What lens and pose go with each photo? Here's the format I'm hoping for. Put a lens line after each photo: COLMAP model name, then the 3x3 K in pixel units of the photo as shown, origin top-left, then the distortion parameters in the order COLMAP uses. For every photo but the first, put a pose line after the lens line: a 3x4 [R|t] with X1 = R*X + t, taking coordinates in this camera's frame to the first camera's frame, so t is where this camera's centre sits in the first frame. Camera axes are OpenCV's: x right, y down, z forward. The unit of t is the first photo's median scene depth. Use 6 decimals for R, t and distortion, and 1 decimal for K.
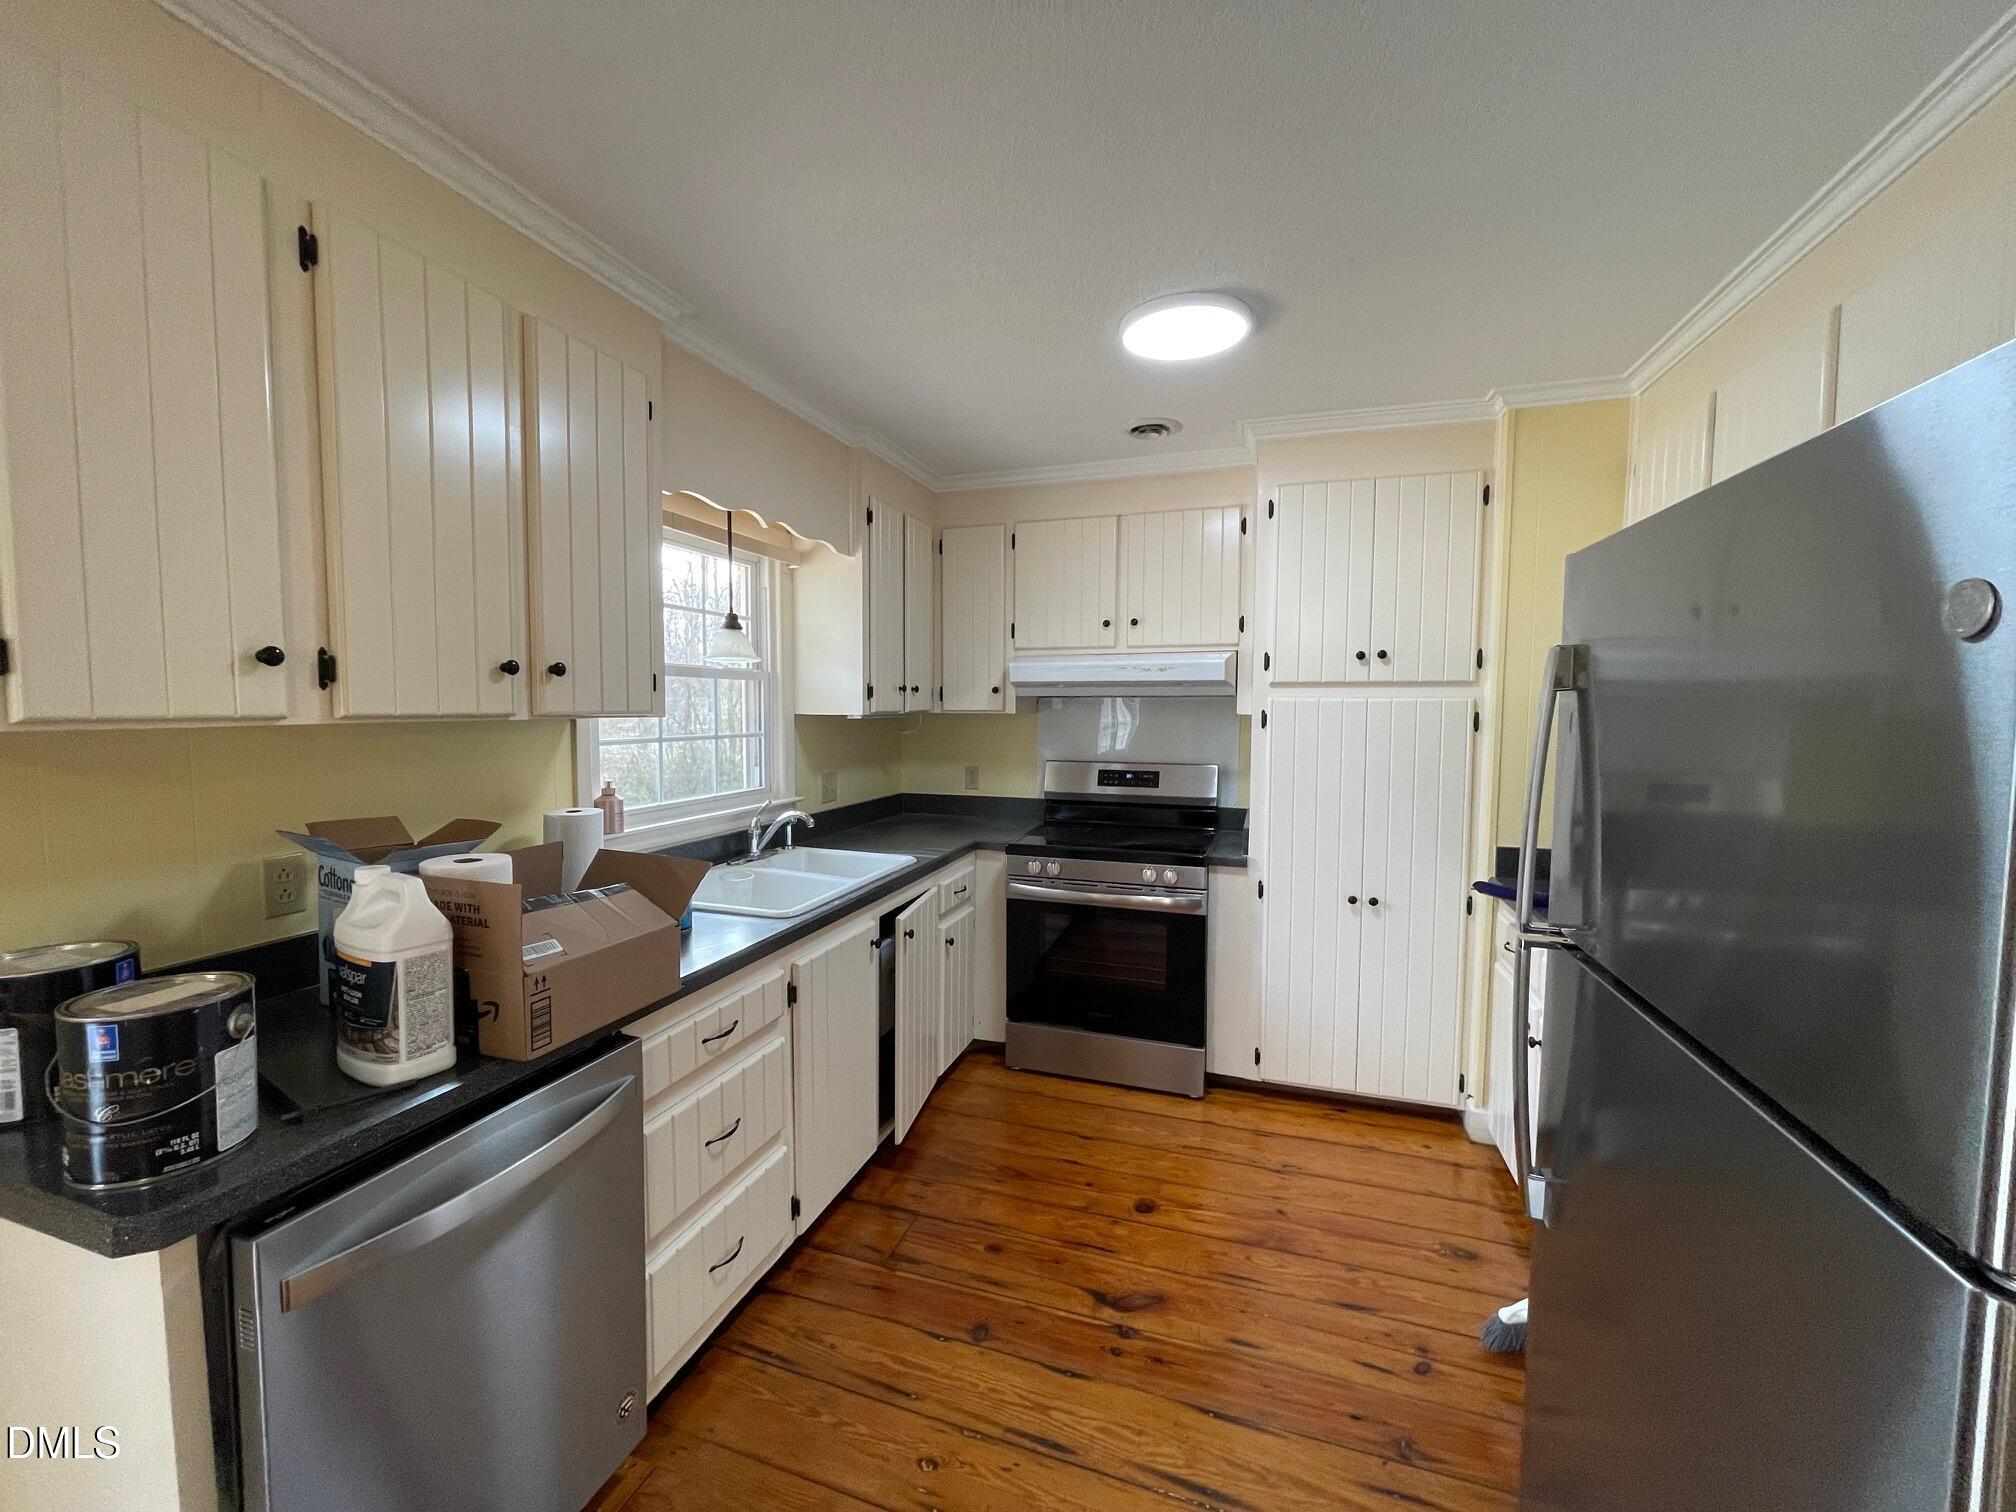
lens RADIAL K [[813.2, 0, 994.9], [0, 813.2, 753.4], [0, 0, 1]] dist [-0.001490, 0.000307]
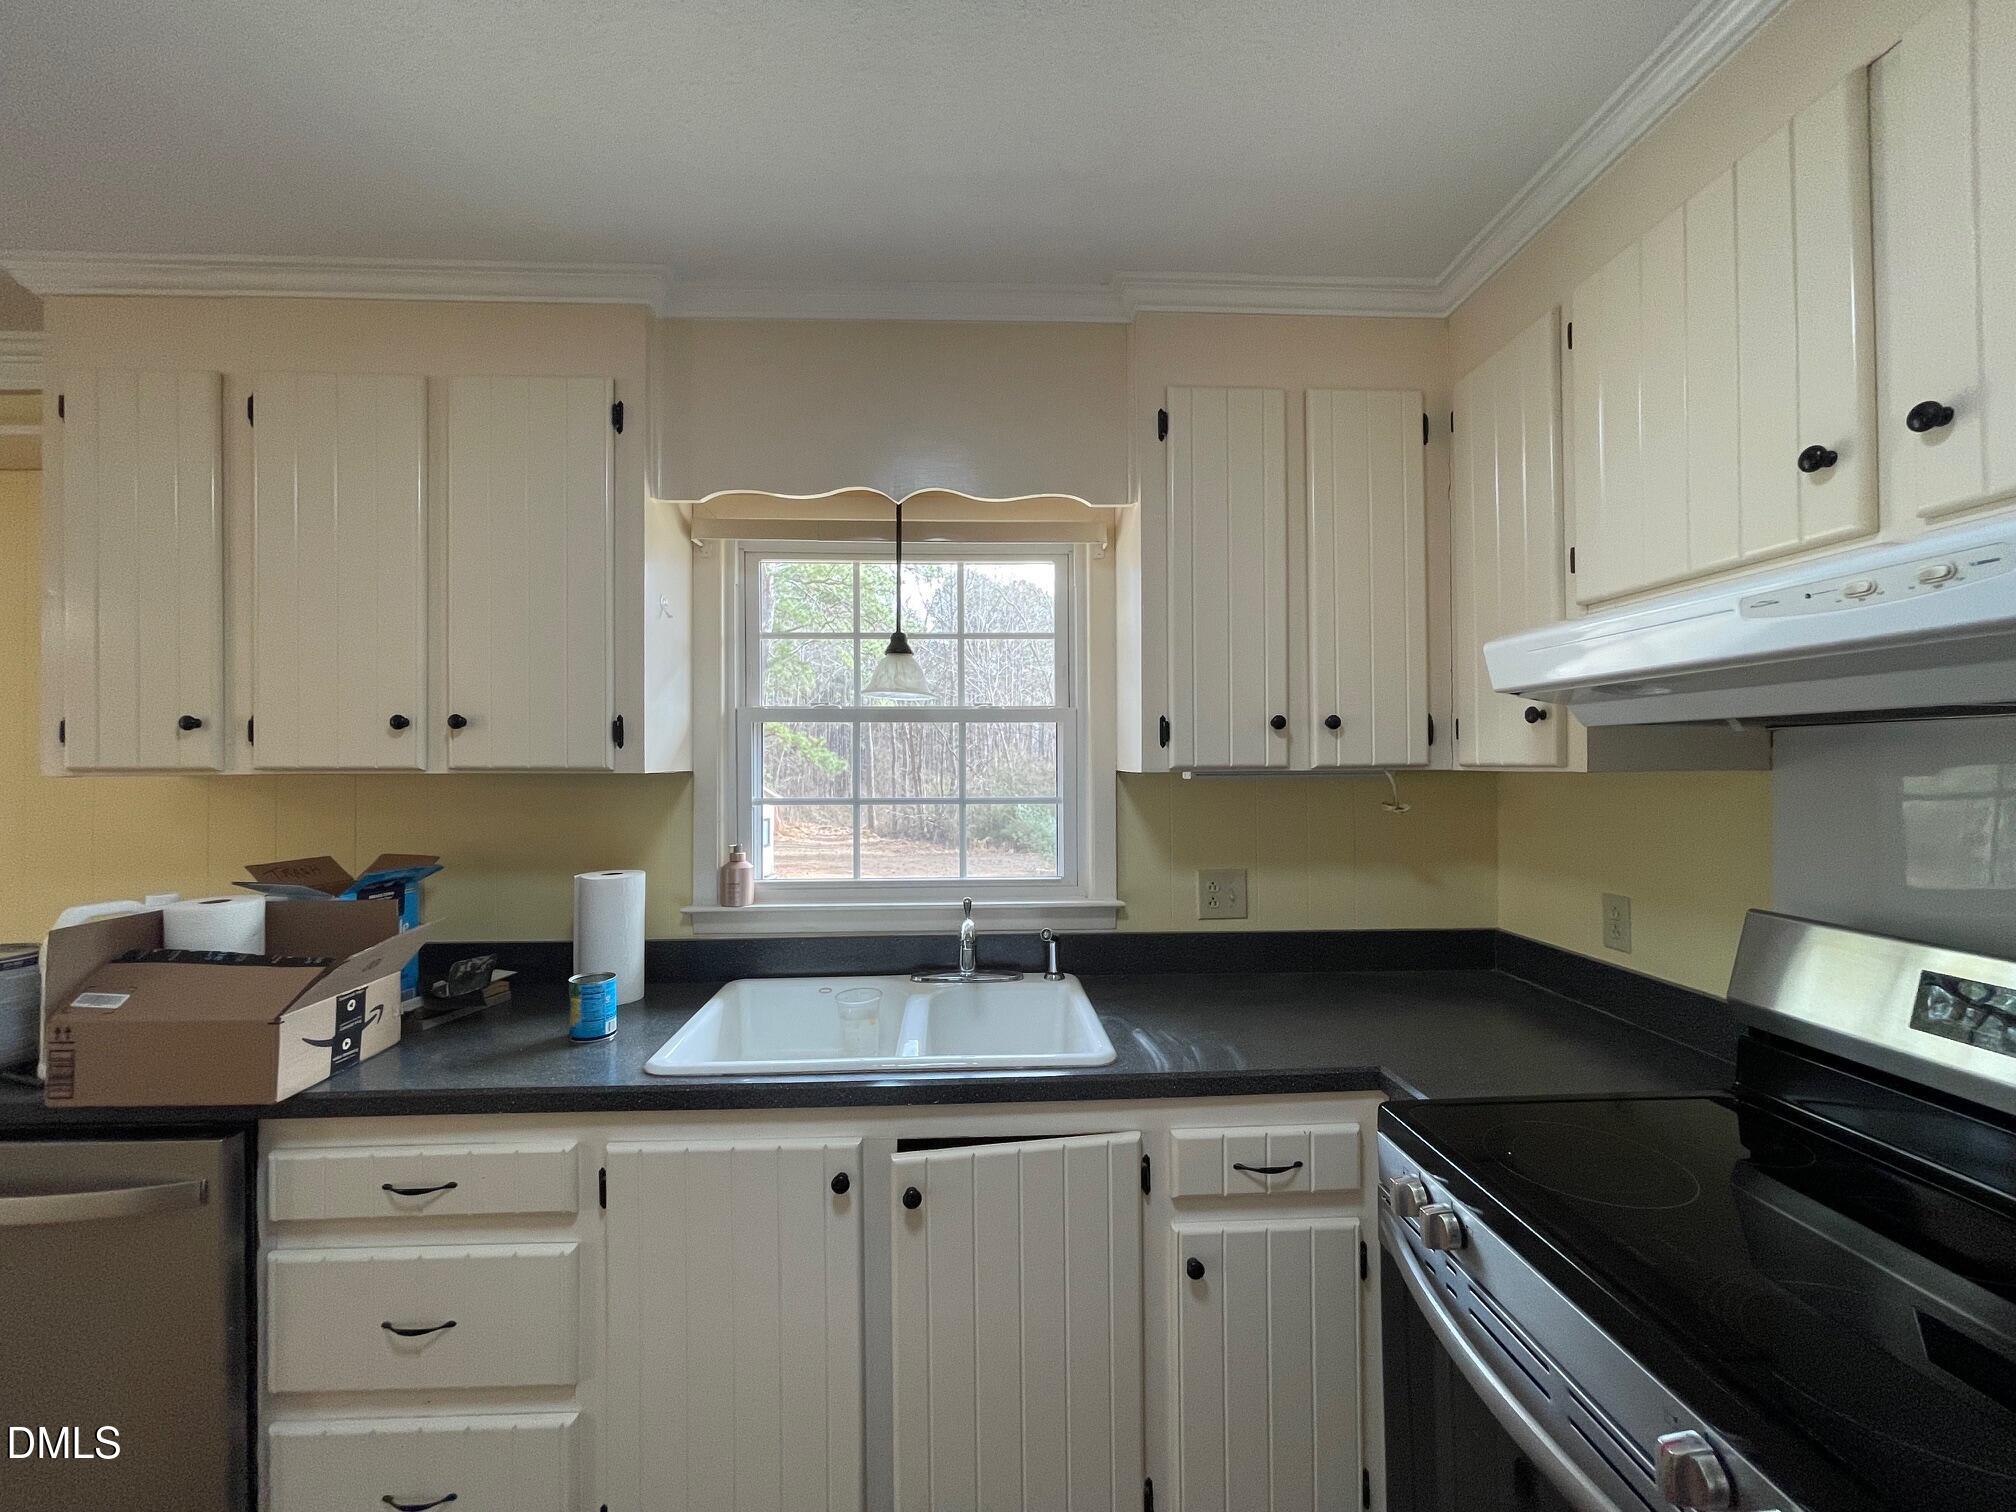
lens RADIAL K [[818.3, 0, 997.8], [0, 818.3, 753.4], [0, 0, 1]] dist [0.001113, 0.000481]
pose [[0.355035, -0.015648, -0.934722, 0.363607], [-0.049879, 0.998119, -0.035655, -0.038422], [0.933521, 0.059282, 0.353586, 0.763820]]
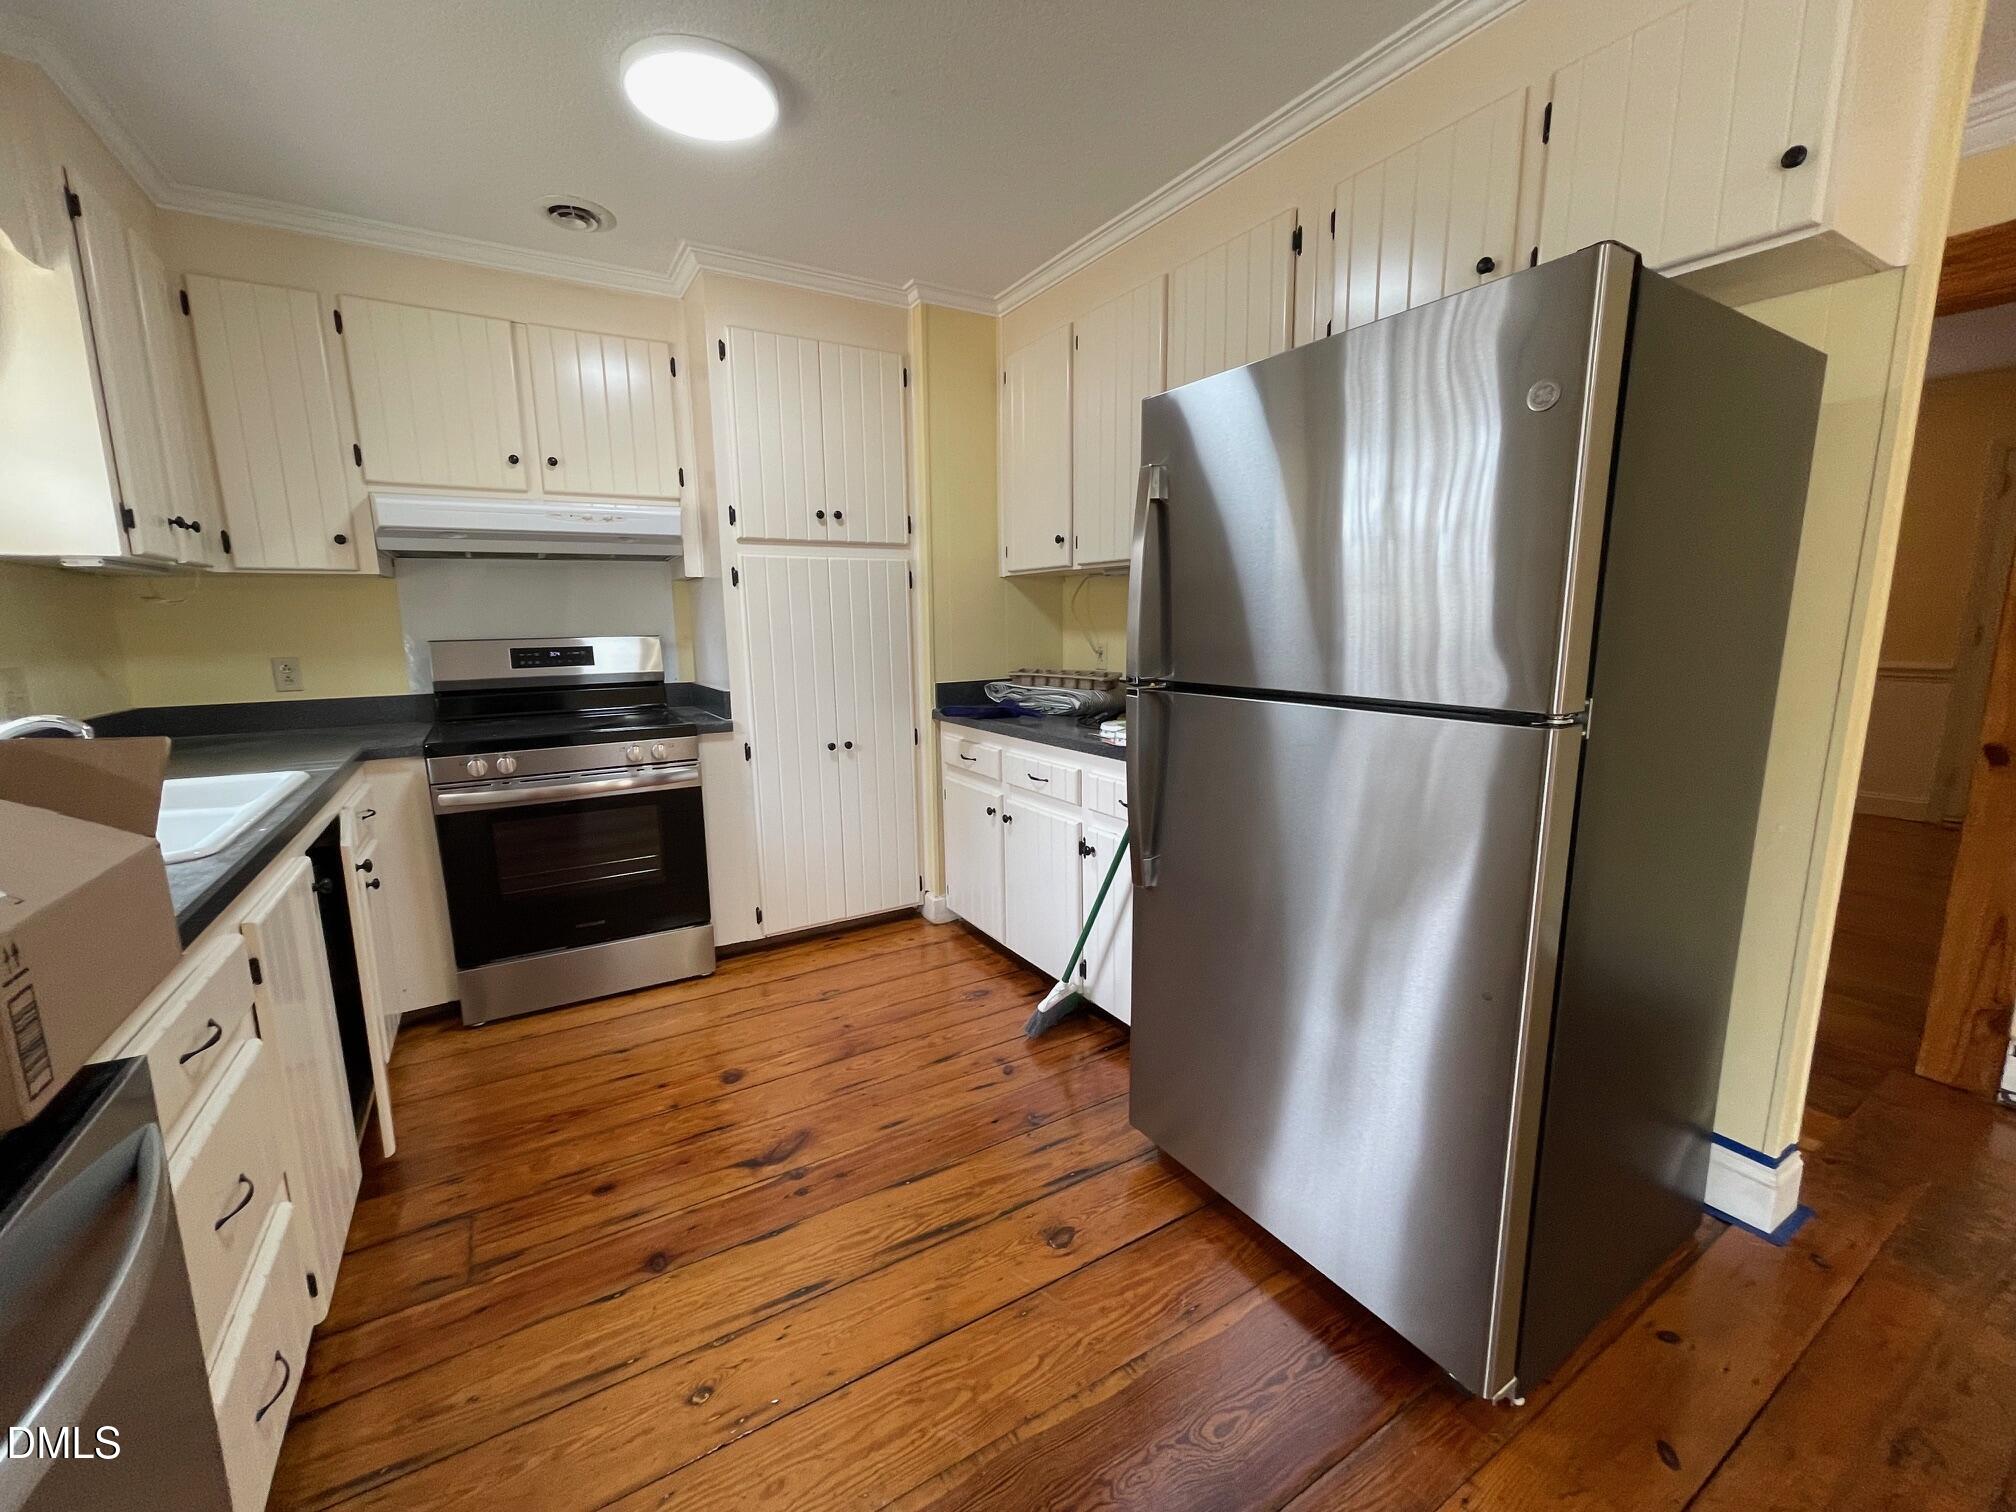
lens RADIAL K [[818.3, 0, 997.8], [0, 818.3, 753.4], [0, 0, 1]] dist [0.001113, 0.000481]
pose [[0.646082, -0.137611, 0.750760, -0.238359], [0.062646, 0.989855, 0.127525, 0.064437], [-0.760693, -0.035360, 0.648148, 0.126275]]
